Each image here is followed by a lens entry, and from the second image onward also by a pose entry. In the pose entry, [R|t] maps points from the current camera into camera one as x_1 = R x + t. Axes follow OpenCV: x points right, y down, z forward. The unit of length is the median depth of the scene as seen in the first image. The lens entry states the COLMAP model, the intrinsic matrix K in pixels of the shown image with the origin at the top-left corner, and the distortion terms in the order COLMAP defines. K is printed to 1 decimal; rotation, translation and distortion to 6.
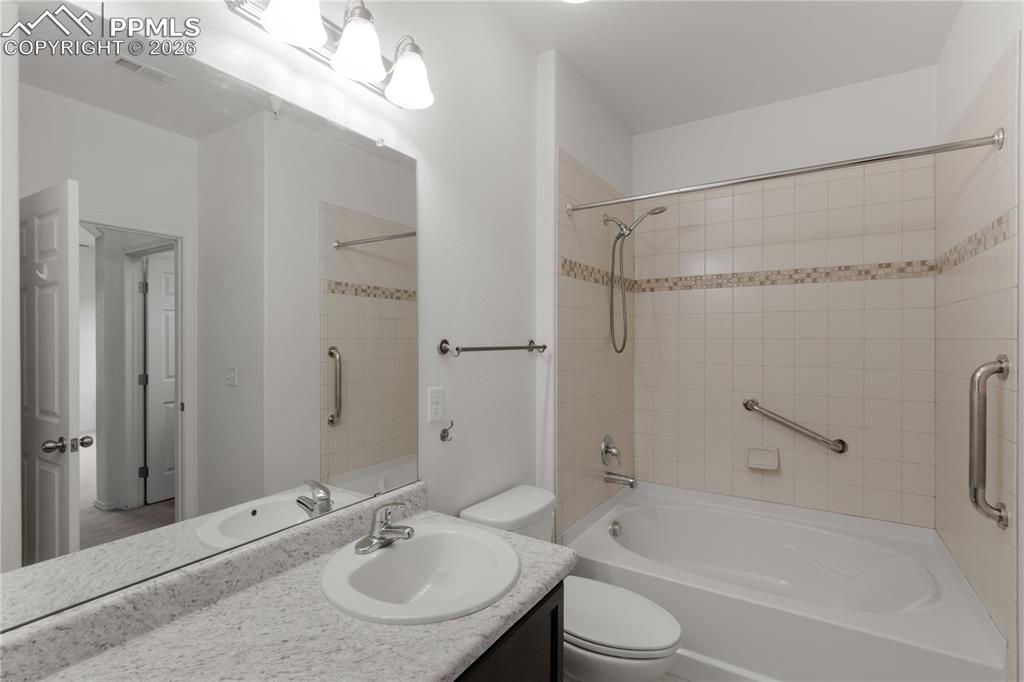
lens RADIAL K [[472.8, 0, 502.7], [0, 472.8, 343.7], [0, 0, 1]] dist [0.000056, -0.001284]
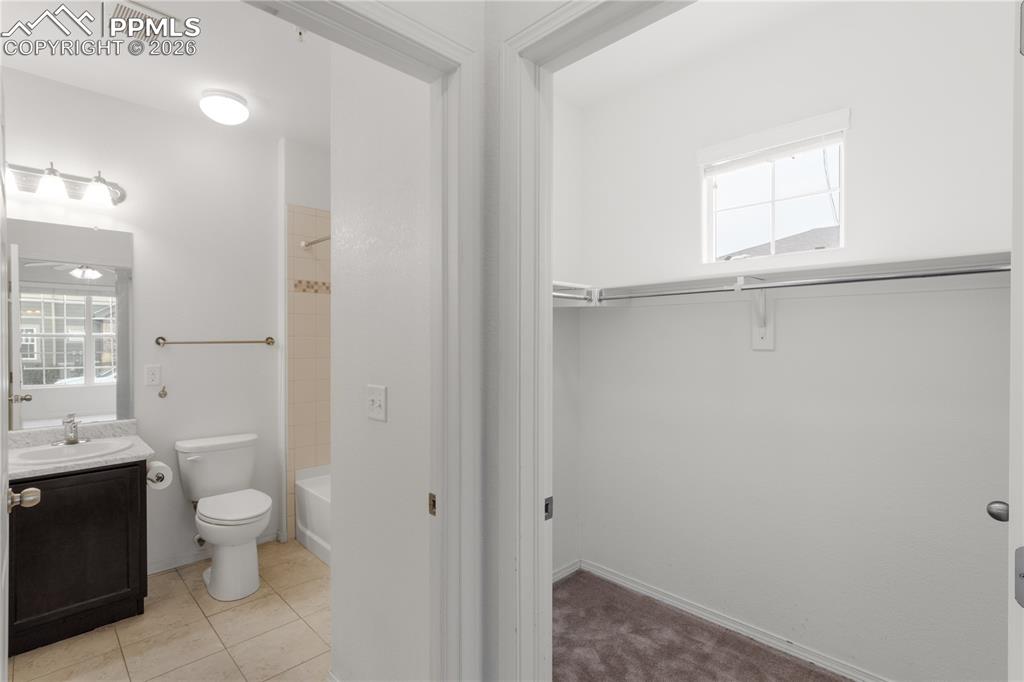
lens RADIAL K [[472.8, 0, 493.9], [0, 472.8, 339.1], [0, 0, 1]] dist [0.000056, -0.001284]
pose [[0.978065, 0.004317, -0.208254, 1.106925], [-0.004456, 0.999990, -0.000196, -0.003974], [0.208251, 0.001120, 0.978075, -0.313942]]
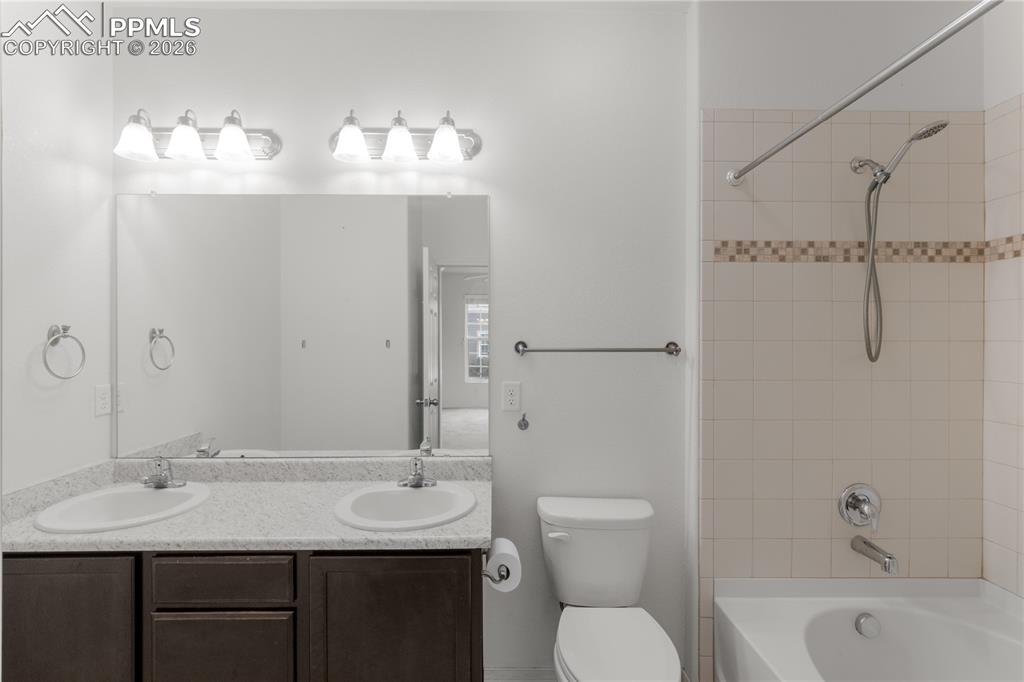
lens RADIAL K [[472.8, 0, 498.2], [0, 472.8, 341.2], [0, 0, 1]] dist [0.000056, -0.001284]
pose [[0.562612, 0.002060, -0.826719, 0.638844], [-0.008743, 0.999956, -0.003458, -0.002962], [0.826675, 0.009174, 0.562605, 0.246842]]
